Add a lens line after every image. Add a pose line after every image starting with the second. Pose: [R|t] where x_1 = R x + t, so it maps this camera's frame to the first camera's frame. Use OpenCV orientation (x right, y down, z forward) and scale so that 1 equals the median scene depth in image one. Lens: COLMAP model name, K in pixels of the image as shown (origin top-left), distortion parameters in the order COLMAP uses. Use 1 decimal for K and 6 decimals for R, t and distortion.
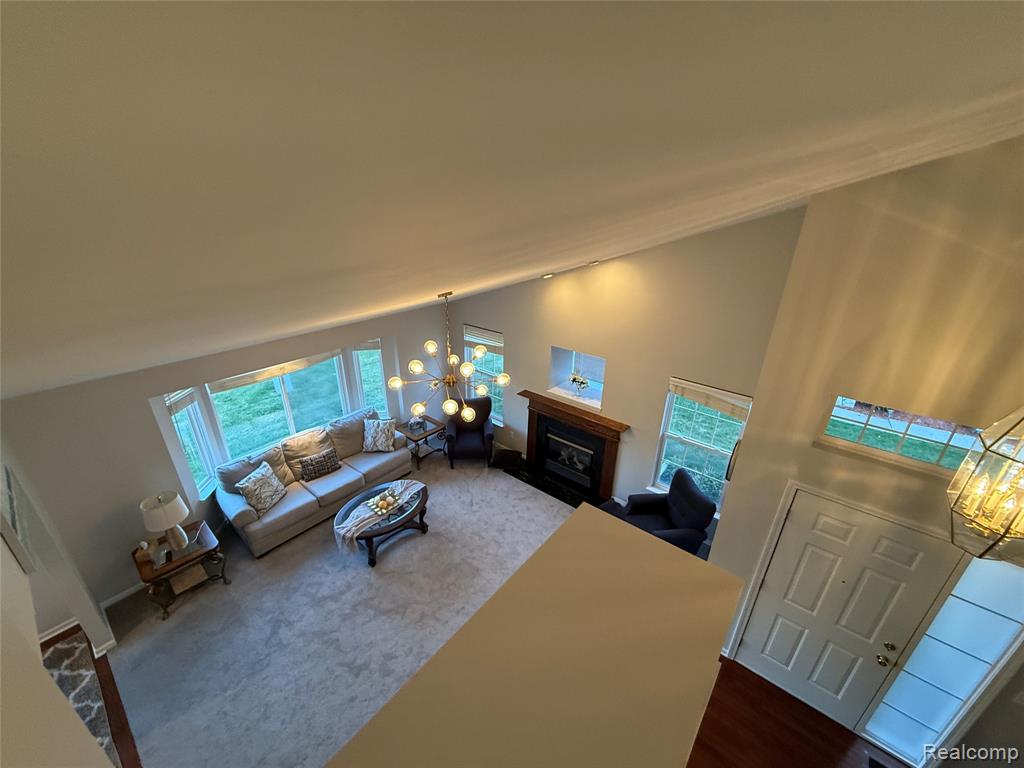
lens RADIAL K [[407.1, 0, 510.6], [0, 407.1, 383.0], [0, 0, 1]] dist [-0.000970, 0.000862]
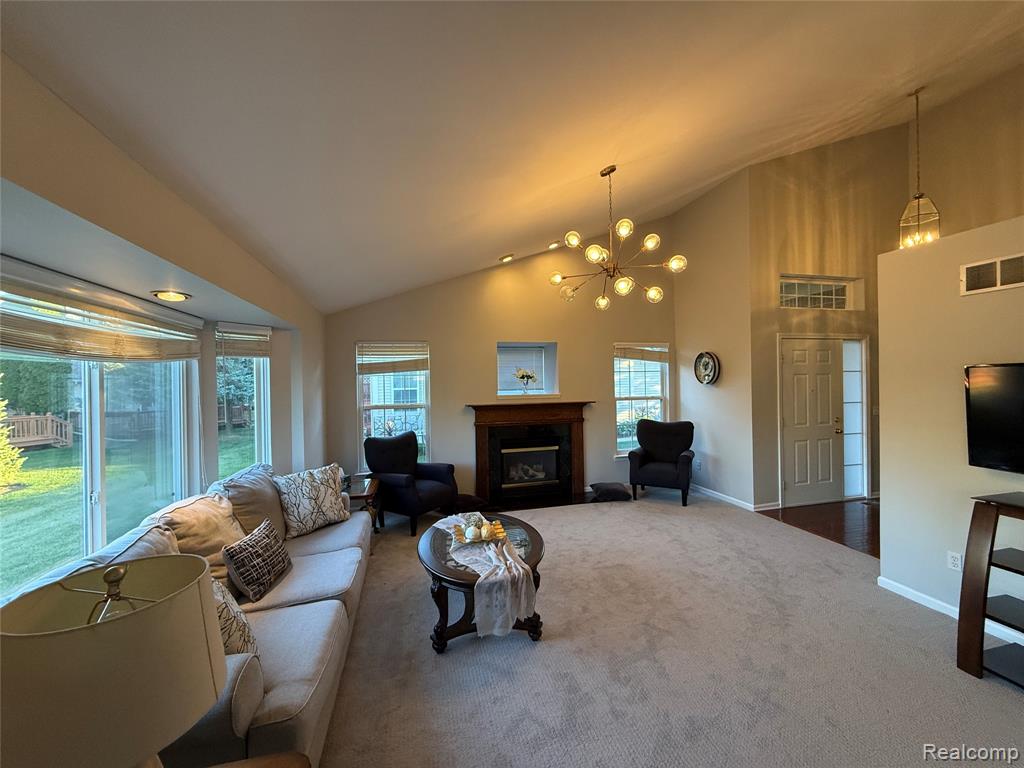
lens RADIAL K [[407.1, 0, 509.8], [0, 407.1, 383.9], [0, 0, 1]] dist [-0.000970, 0.000862]
pose [[0.599320, -0.030181, 0.799941, -0.769366], [0.346680, 0.910503, -0.225382, 0.262916], [-0.721546, 0.412399, 0.556146, 0.613150]]
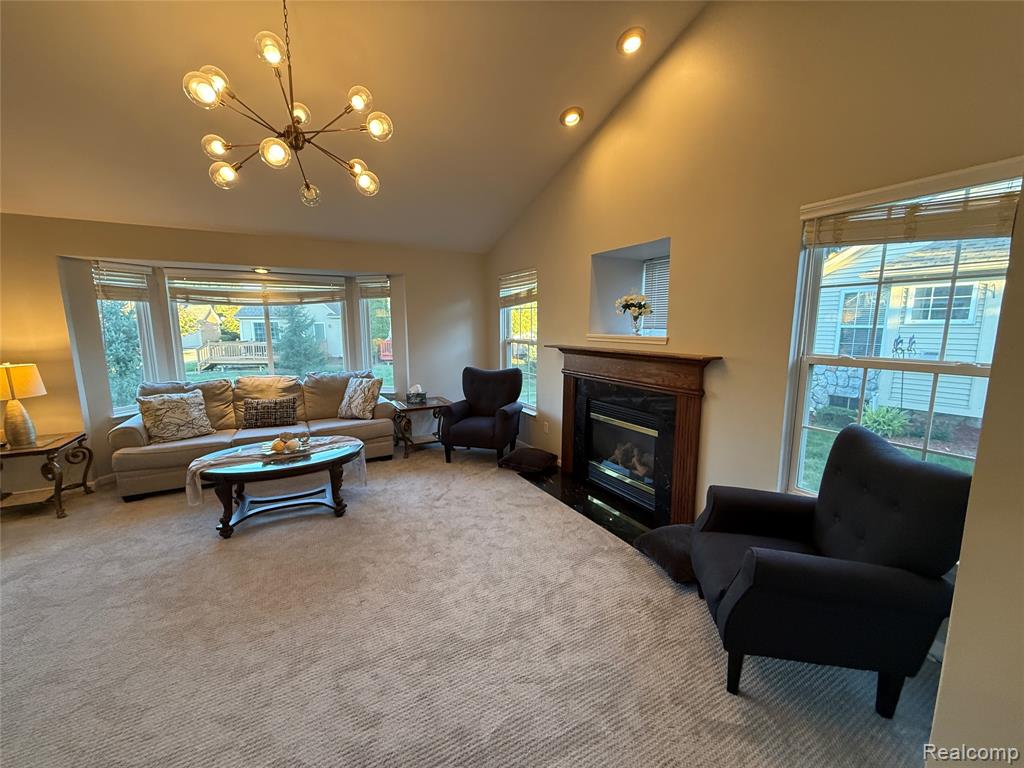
lens RADIAL K [[407.1, 0, 510.0], [0, 407.1, 384.5], [0, 0, 1]] dist [-0.000970, 0.000862]
pose [[0.929523, 0.034971, -0.367101, 0.269098], [-0.129993, 0.962664, -0.237443, 0.323669], [0.345091, 0.268429, 0.899365, 0.548166]]
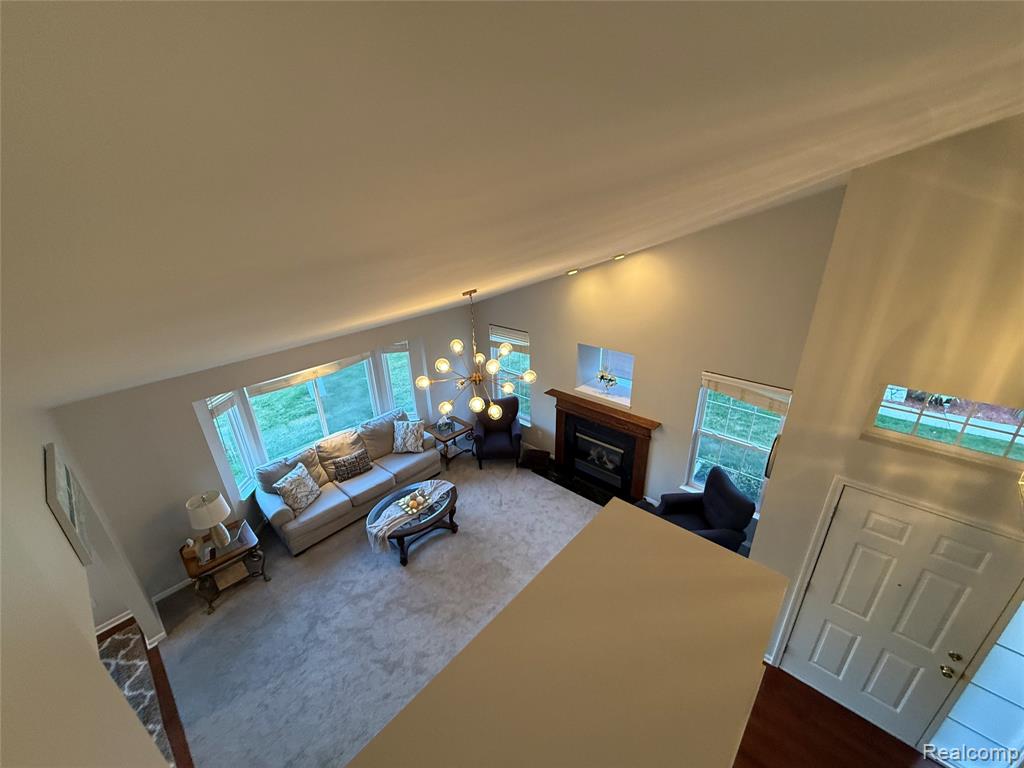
lens RADIAL K [[407.1, 0, 510.3], [0, 407.1, 382.2], [0, 0, 1]] dist [-0.000970, 0.000862]
pose [[0.997521, -0.020628, -0.067283, 0.001266], [0.020055, 0.999757, -0.009182, 0.009985], [0.067456, 0.007810, 0.997692, 0.004878]]
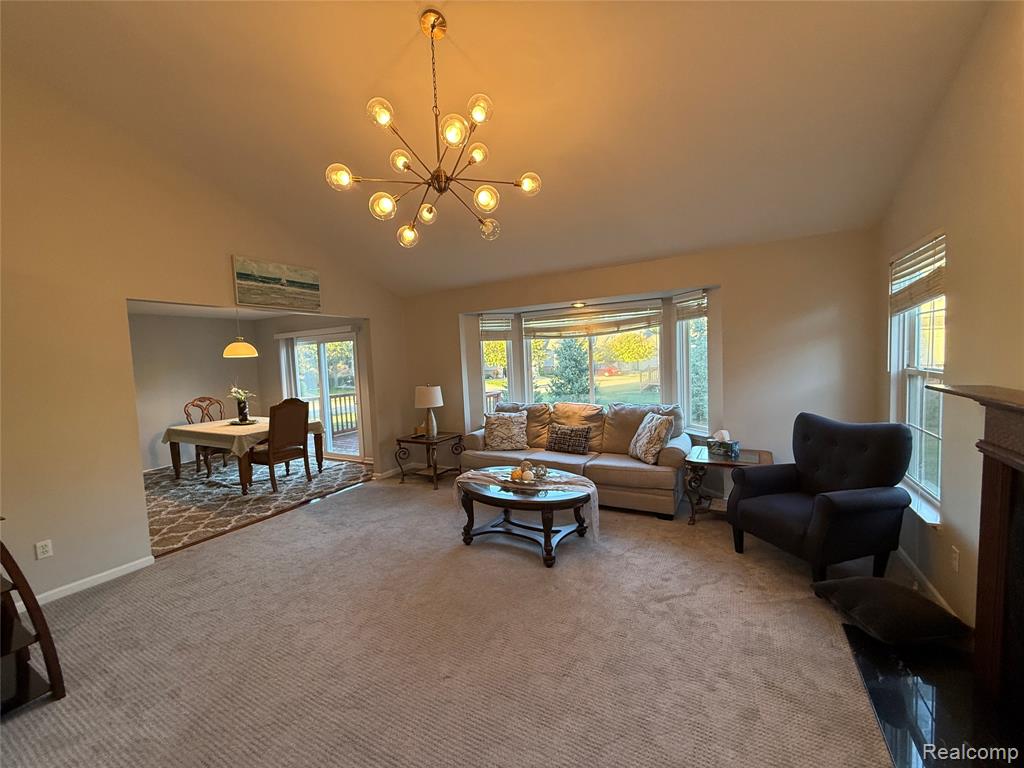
lens RADIAL K [[407.1, 0, 511.0], [0, 407.1, 385.7], [0, 0, 1]] dist [-0.000970, 0.000862]
pose [[0.174524, 0.044687, -0.983638, 0.348301], [-0.349807, 0.936618, -0.019515, 0.186764], [0.920422, 0.347490, 0.179095, 0.860619]]
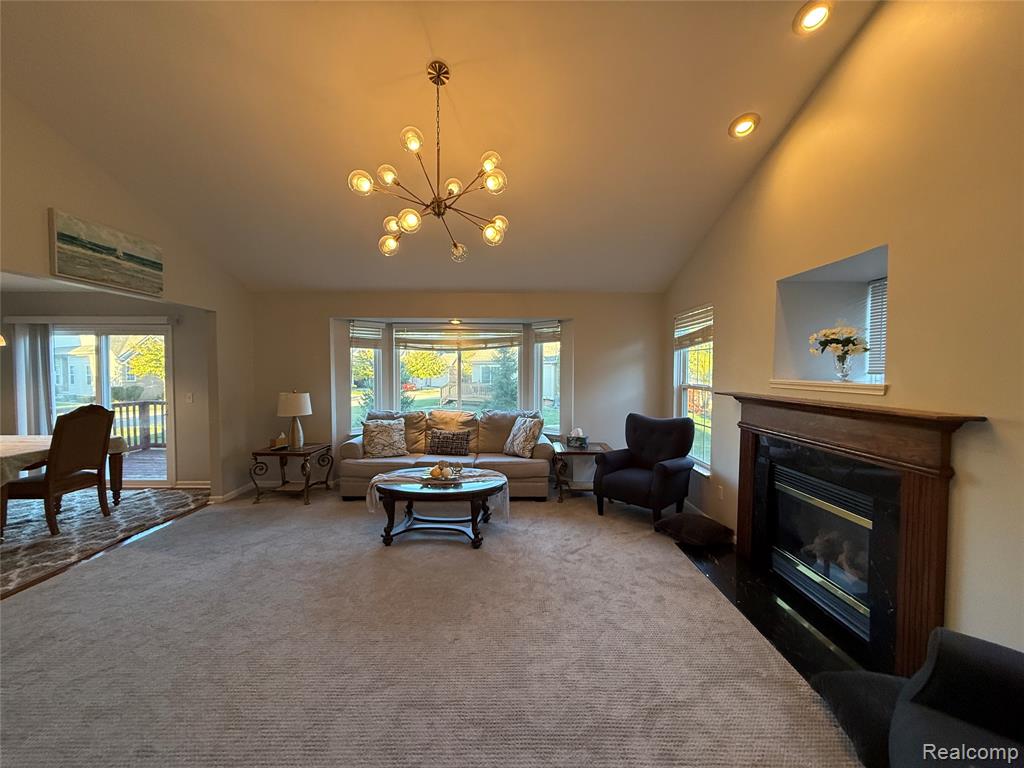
lens RADIAL K [[407.1, 0, 510.8], [0, 407.1, 385.1], [0, 0, 1]] dist [-0.000970, 0.000862]
pose [[0.635777, 0.016097, -0.771705, 0.342138], [-0.301885, 0.925330, -0.229410, 0.293339], [0.710389, 0.378820, 0.593163, 0.636100]]
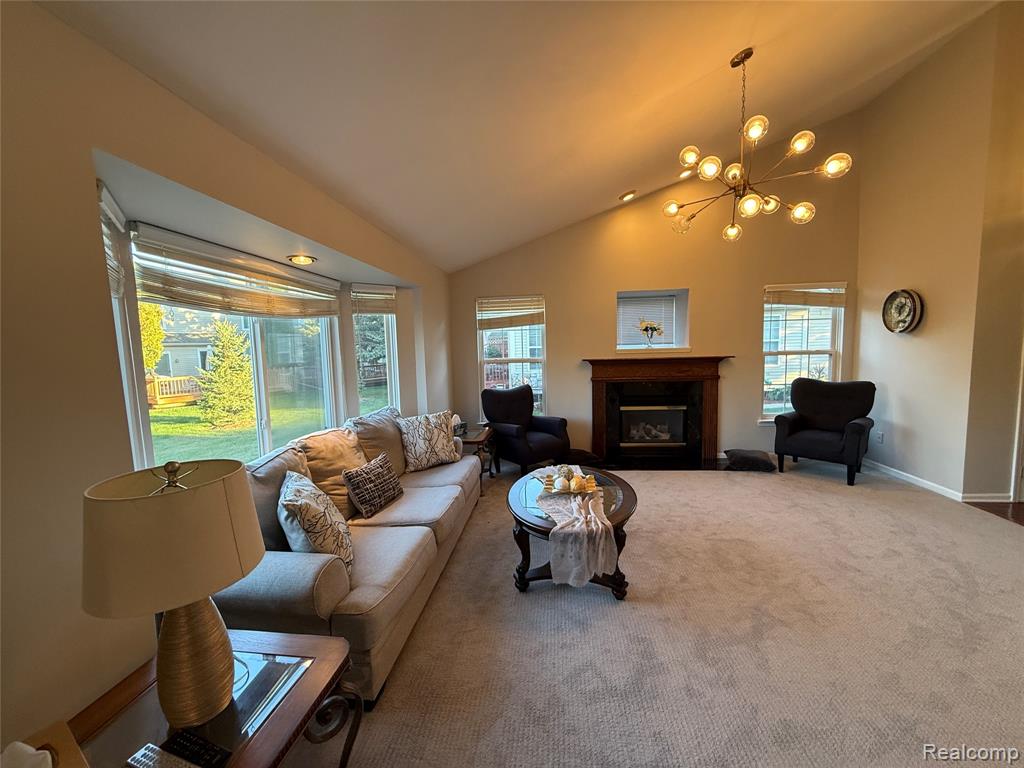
lens RADIAL K [[407.1, 0, 510.2], [0, 407.1, 384.0], [0, 0, 1]] dist [-0.000970, 0.000862]
pose [[0.837552, -0.090602, 0.538793, -0.699389], [0.257356, 0.935321, -0.242779, 0.295957], [-0.481948, 0.342002, 0.806697, 0.587830]]
